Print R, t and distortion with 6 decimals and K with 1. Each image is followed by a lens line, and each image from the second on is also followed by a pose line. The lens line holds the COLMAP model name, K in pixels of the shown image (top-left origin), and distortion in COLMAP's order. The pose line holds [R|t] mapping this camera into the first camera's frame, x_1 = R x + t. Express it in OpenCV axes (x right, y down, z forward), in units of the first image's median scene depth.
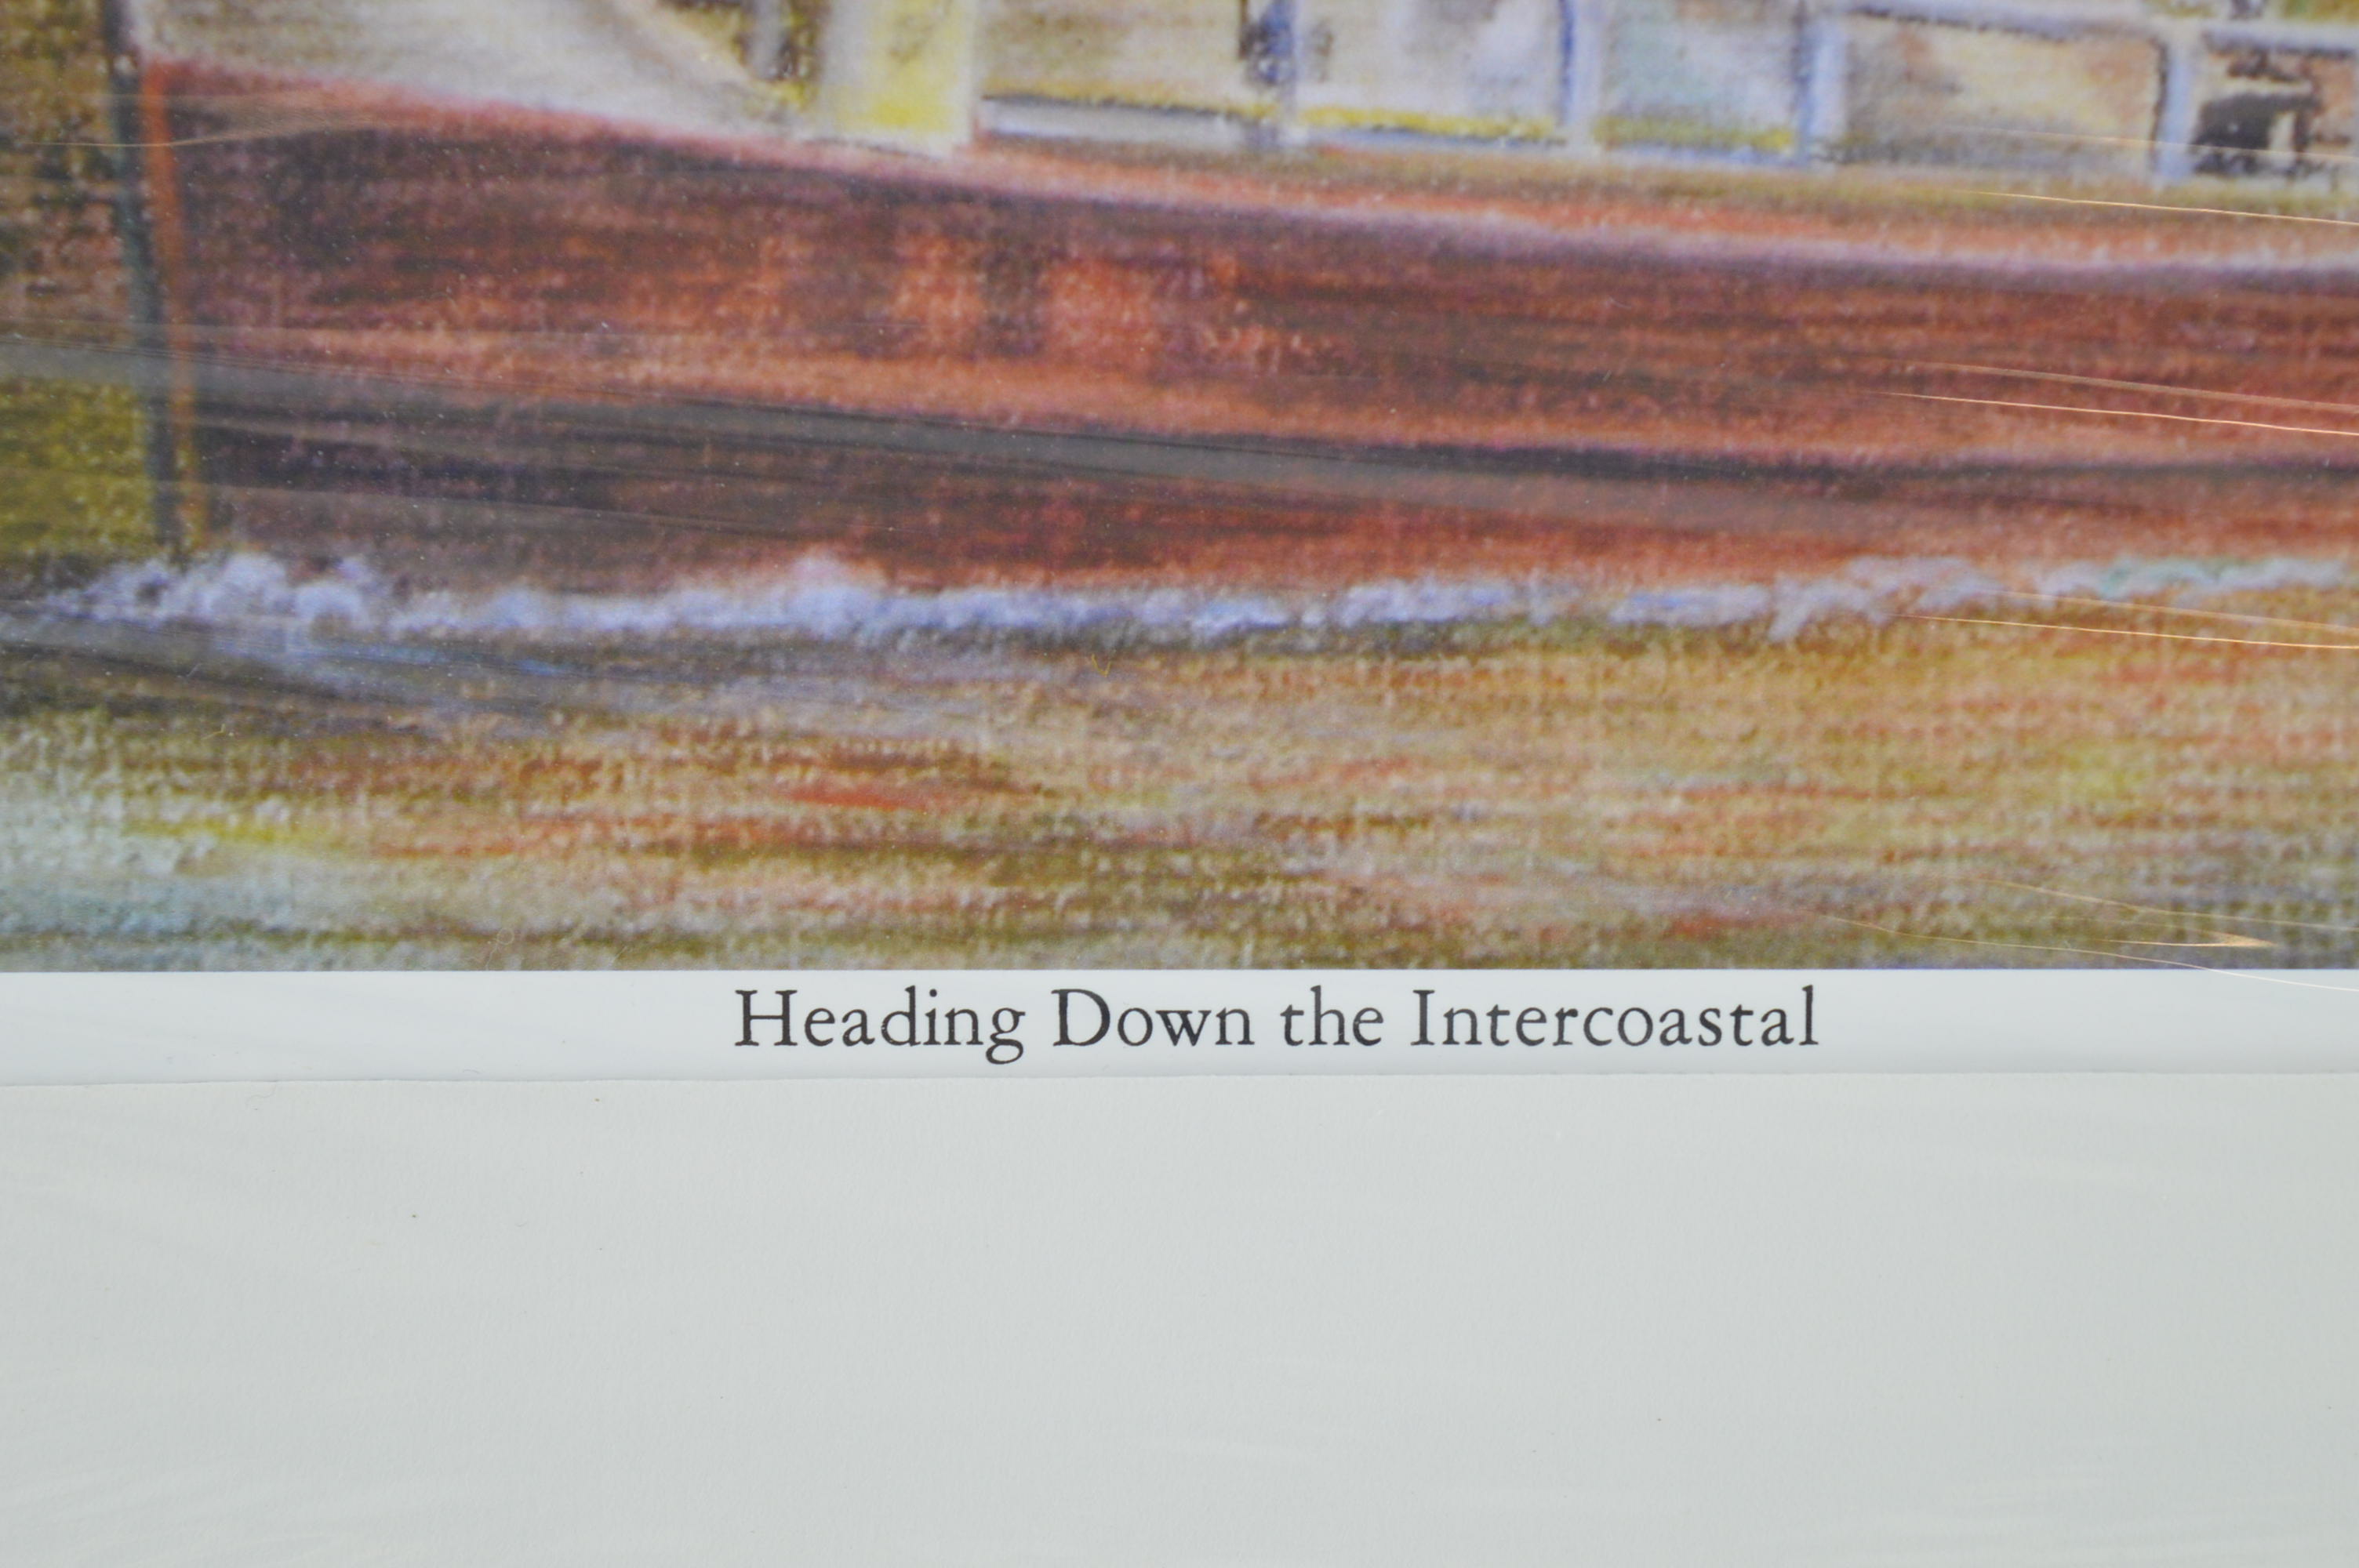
lens RADIAL K [[5654.6, 0, 1177.4], [0, 5654.6, 785.7], [0, 0, 1]] dist [0.109308, 0.000000]
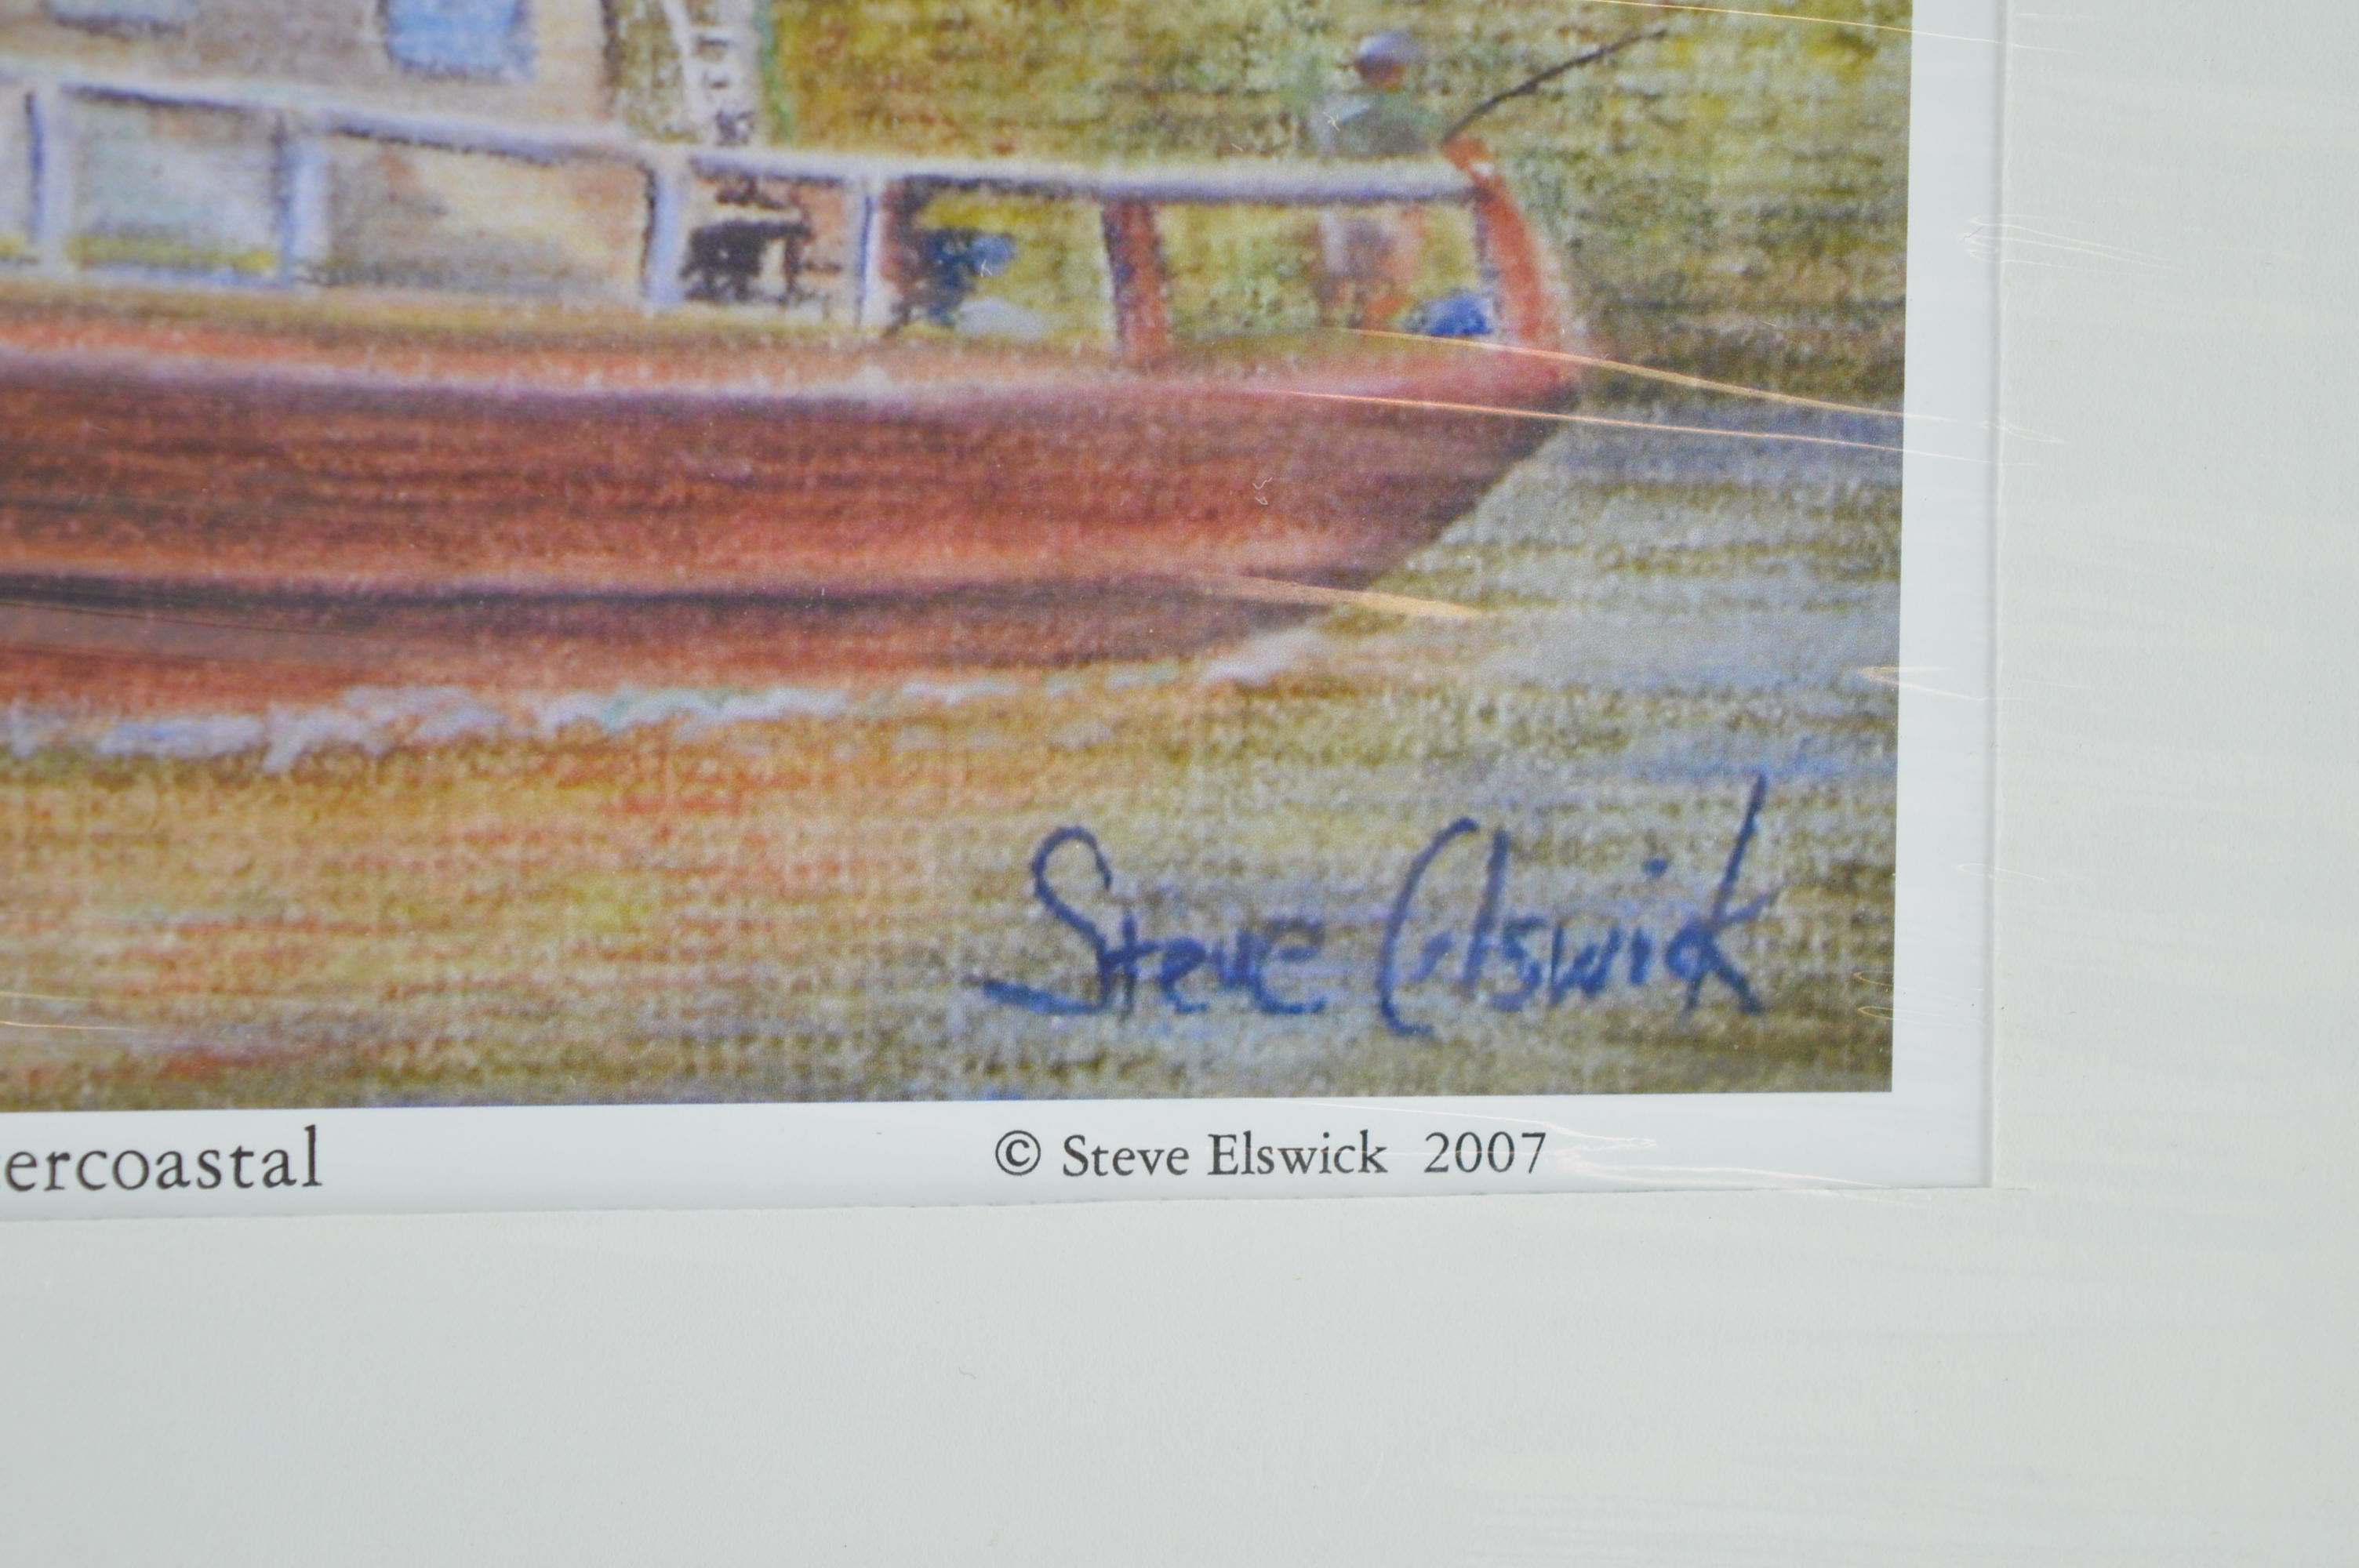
lens RADIAL K [[5654.6, 0, 1182.3], [0, 5654.6, 782.3], [0, 0, 1]] dist [0.109308, 0.000000]
pose [[0.994288, -0.003368, 0.106673, 0.158246], [0.005947, 0.999697, -0.023875, 0.000441], [-0.106560, 0.024373, 0.994008, 0.010969]]
